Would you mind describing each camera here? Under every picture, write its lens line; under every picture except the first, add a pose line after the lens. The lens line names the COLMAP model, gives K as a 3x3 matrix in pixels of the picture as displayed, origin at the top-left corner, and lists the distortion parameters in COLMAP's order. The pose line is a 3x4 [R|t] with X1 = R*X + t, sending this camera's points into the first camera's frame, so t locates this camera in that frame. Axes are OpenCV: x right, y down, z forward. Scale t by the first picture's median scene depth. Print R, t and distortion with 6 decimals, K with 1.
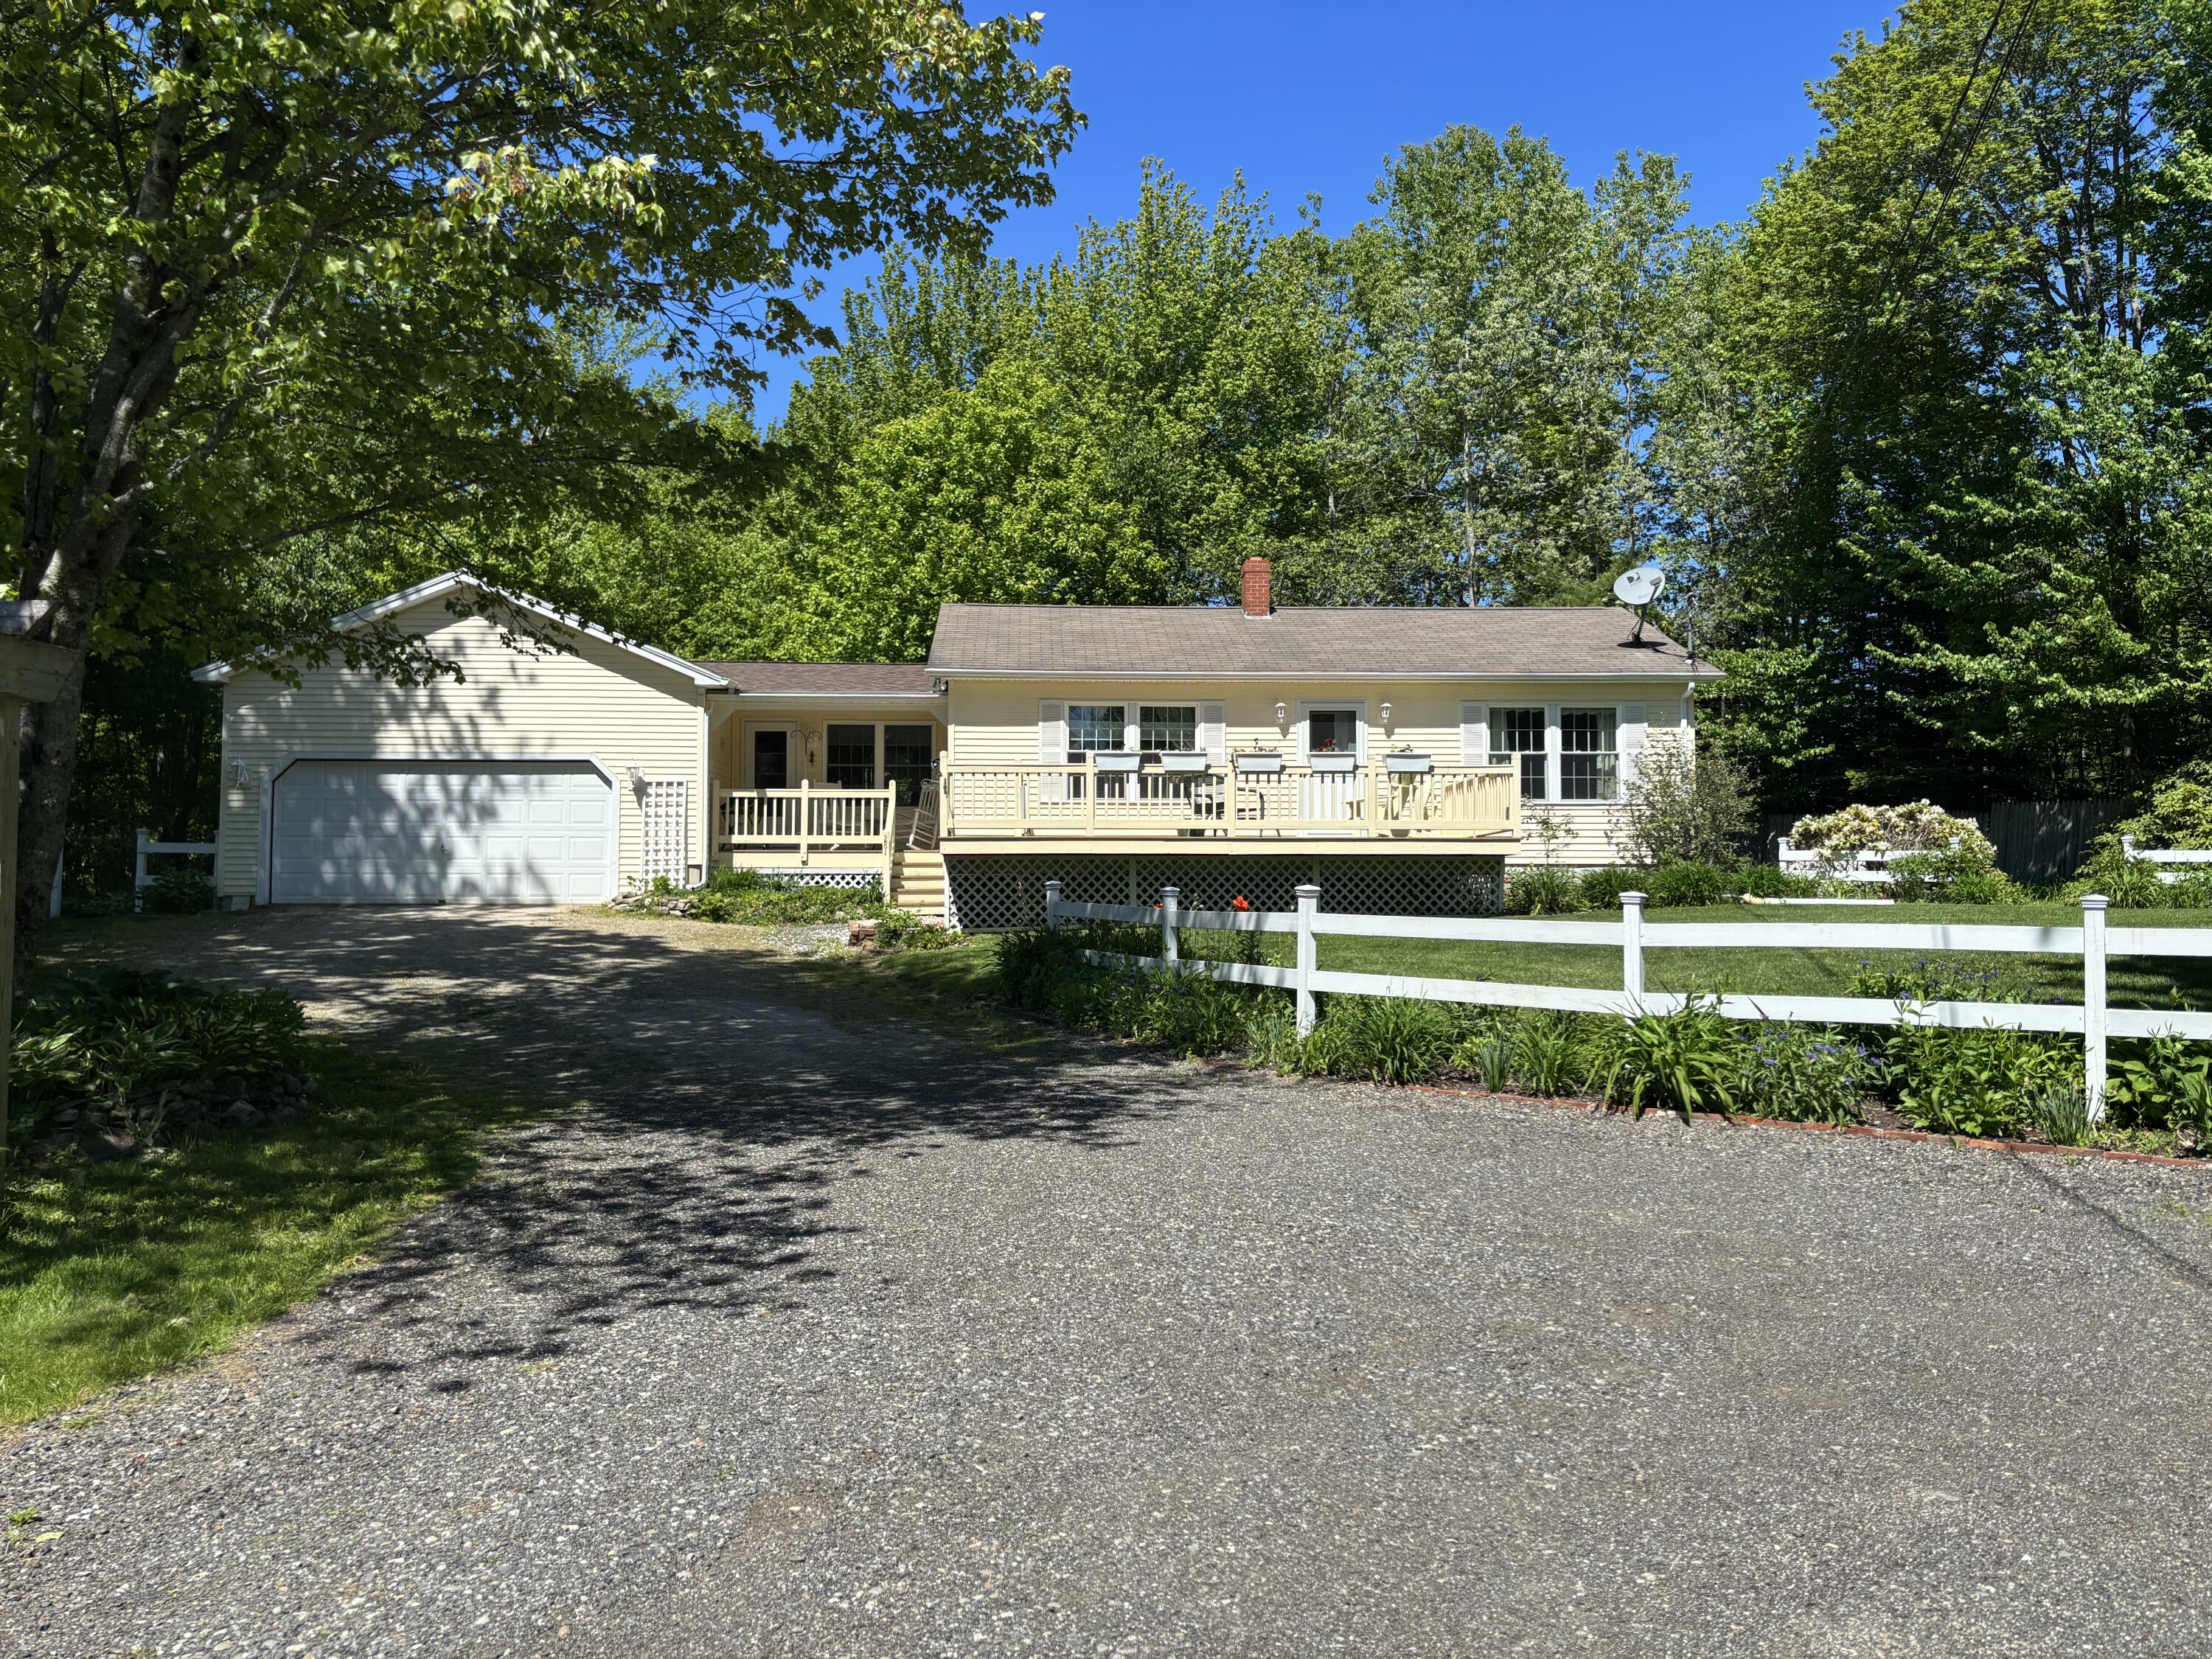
lens RADIAL K [[1660.6, 0, 1105.6], [0, 1660.6, 831.0], [0, 0, 1]] dist [0.006121, 0.000993]
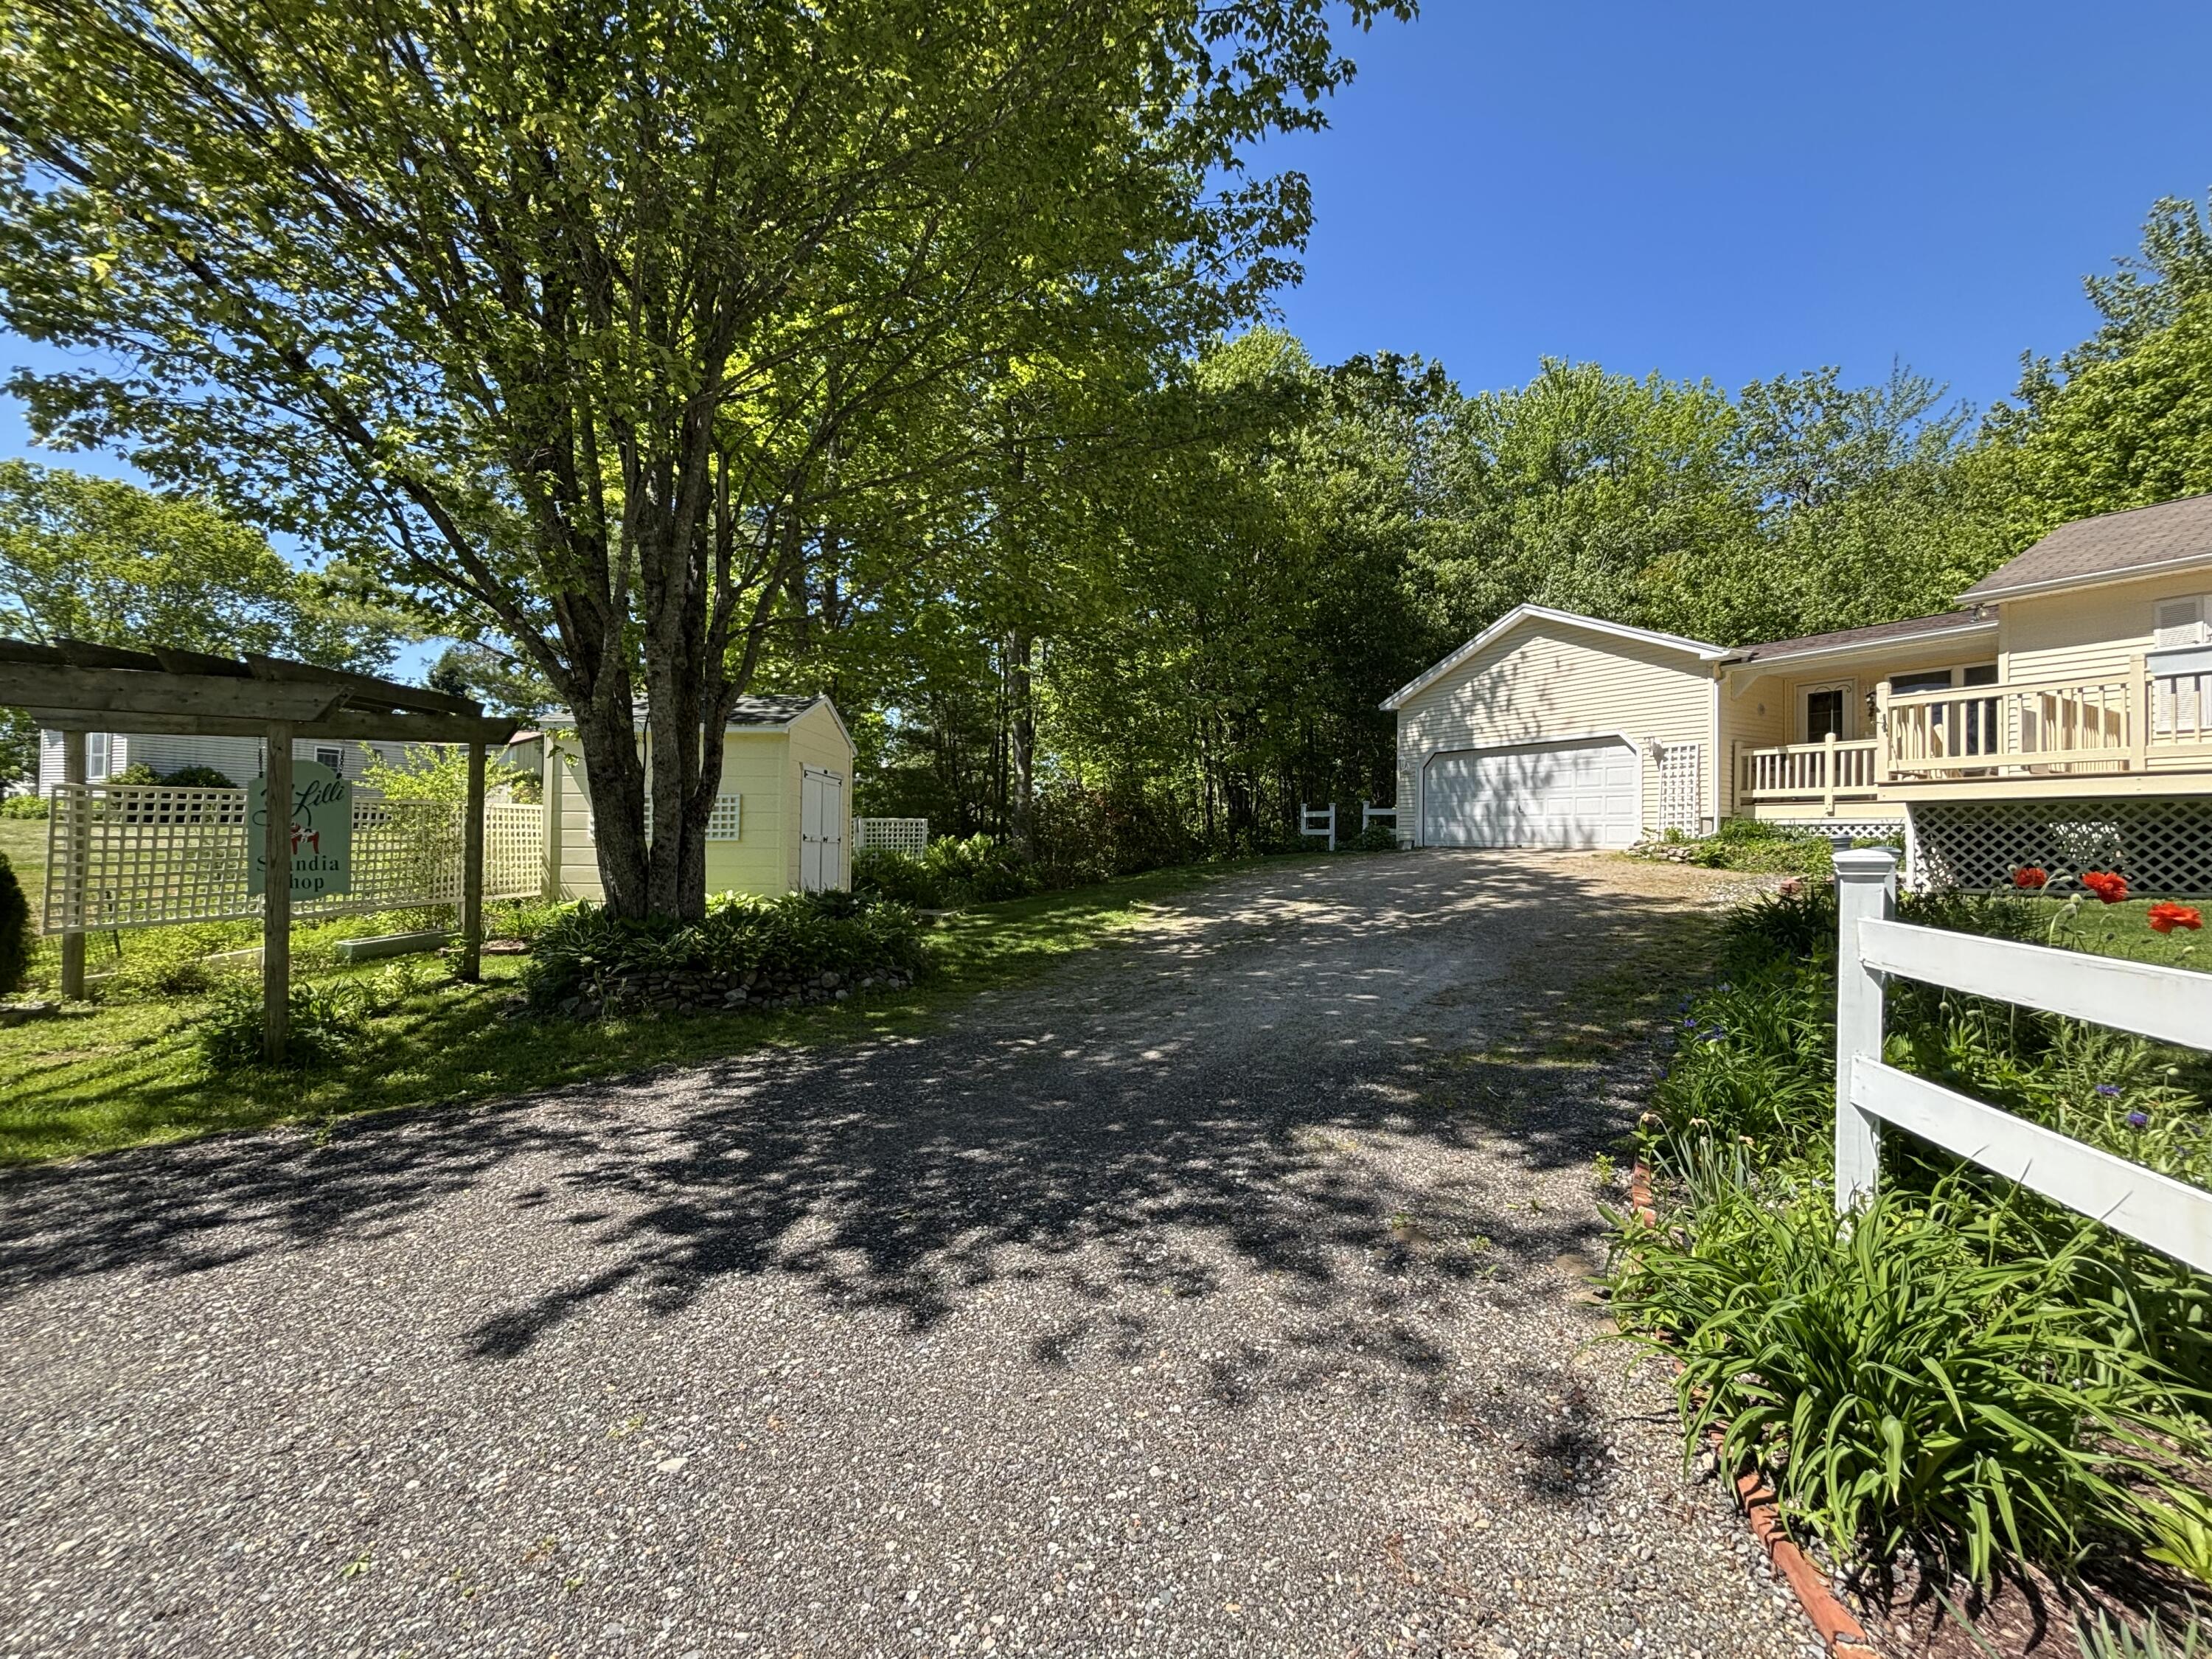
lens RADIAL K [[891.5, 0, 1104.9], [0, 891.5, 823.4], [0, 0, 1]] dist [0.001748, -0.000656]
pose [[0.458178, -0.010566, -0.888798, 0.106563], [0.030006, 0.999543, 0.003586, 0.009732], [0.888354, -0.028312, 0.458286, 0.347208]]
